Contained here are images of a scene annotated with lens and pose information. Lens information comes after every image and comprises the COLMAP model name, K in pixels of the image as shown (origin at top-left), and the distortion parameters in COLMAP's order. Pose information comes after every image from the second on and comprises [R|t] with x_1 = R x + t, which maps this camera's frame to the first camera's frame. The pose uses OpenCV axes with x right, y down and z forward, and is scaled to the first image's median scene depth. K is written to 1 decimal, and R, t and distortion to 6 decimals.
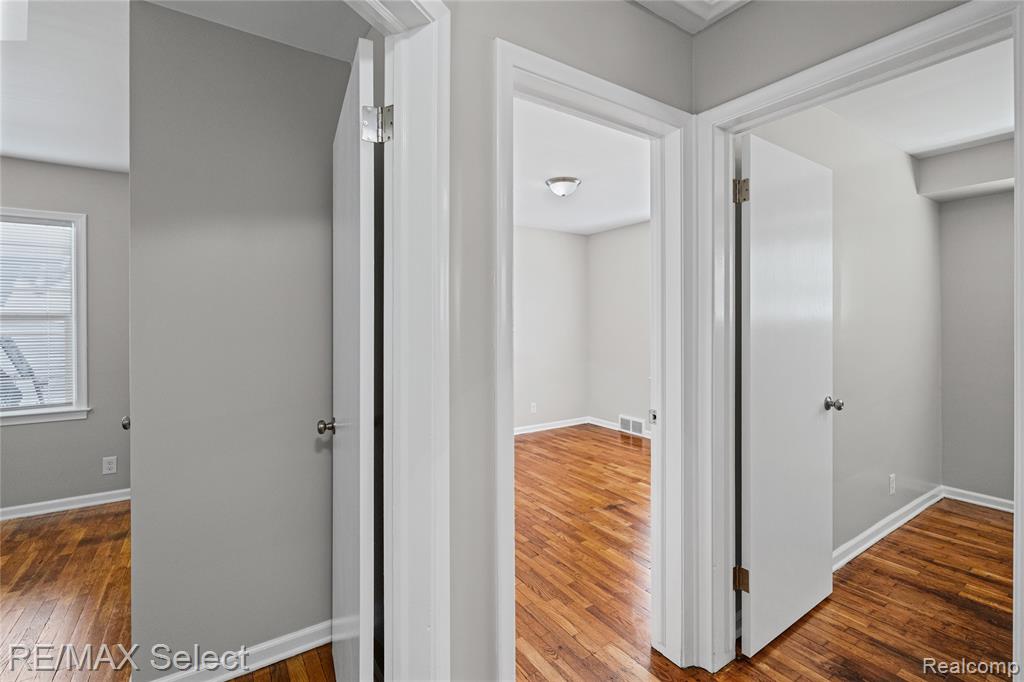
lens RADIAL K [[455.8, 0, 513.1], [0, 455.8, 328.9], [0, 0, 1]] dist [-0.000057, 0.000550]
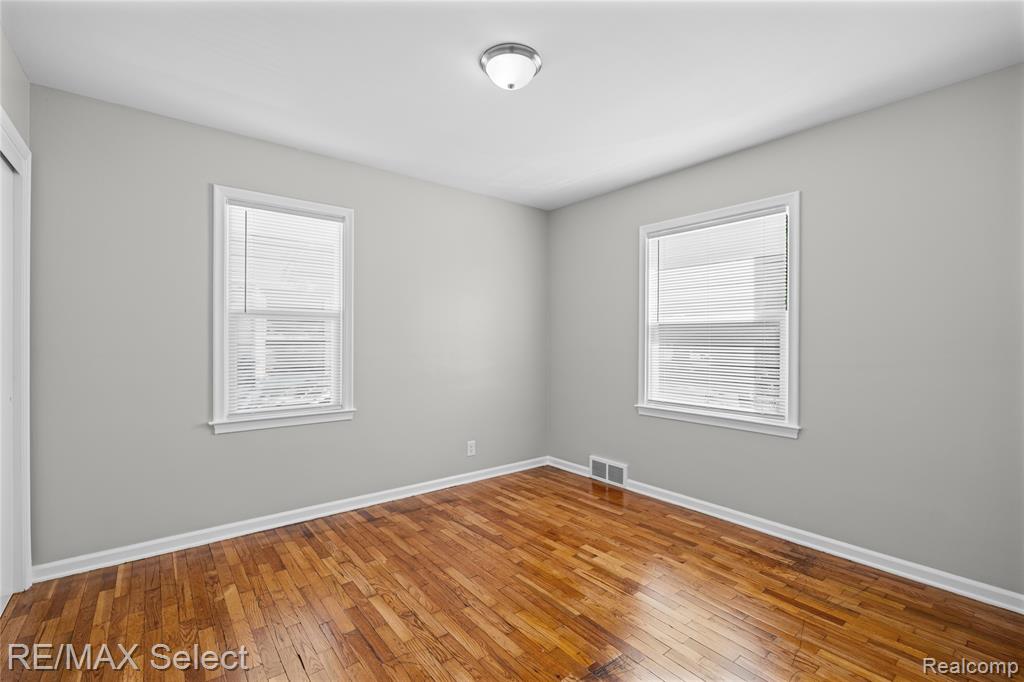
lens RADIAL K [[455.8, 0, 513.1], [0, 455.8, 328.9], [0, 0, 1]] dist [-0.000057, 0.000550]
pose [[0.995521, 0.013503, 0.093574, 0.054148], [-0.010342, 0.999362, -0.034184, 0.018619], [-0.093976, 0.033063, 0.995025, 0.380452]]
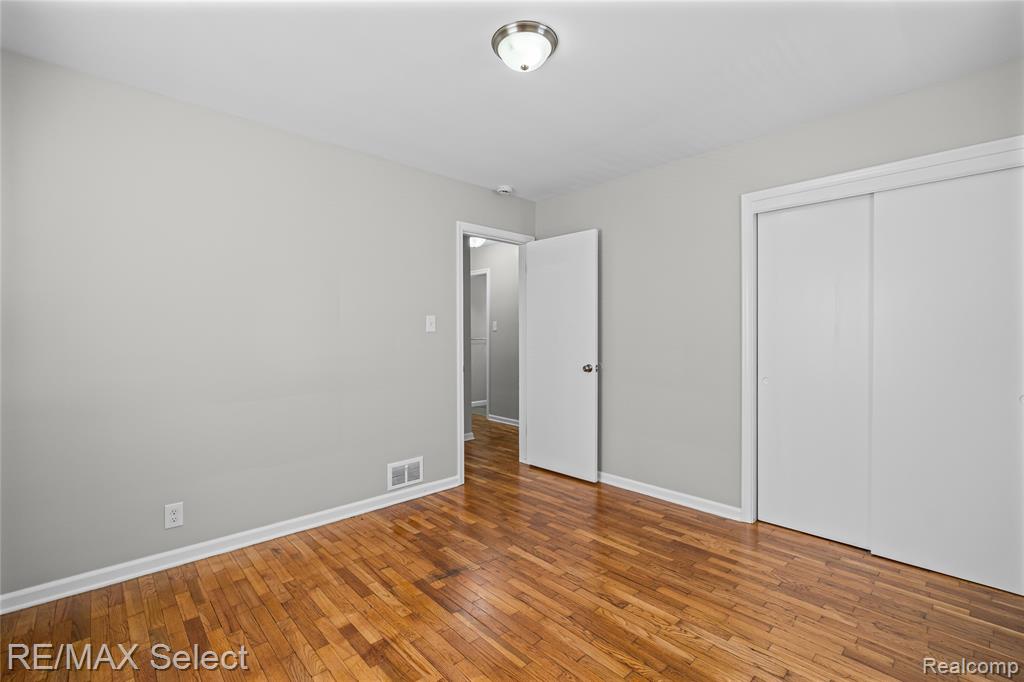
lens RADIAL K [[455.8, 0, 513.1], [0, 455.8, 328.9], [0, 0, 1]] dist [-0.000057, 0.000550]
pose [[-0.985821, 0.009011, -0.167560, 0.189625], [0.009071, 0.999959, 0.000412, 0.004703], [0.167557, -0.001113, -0.985862, 1.349585]]
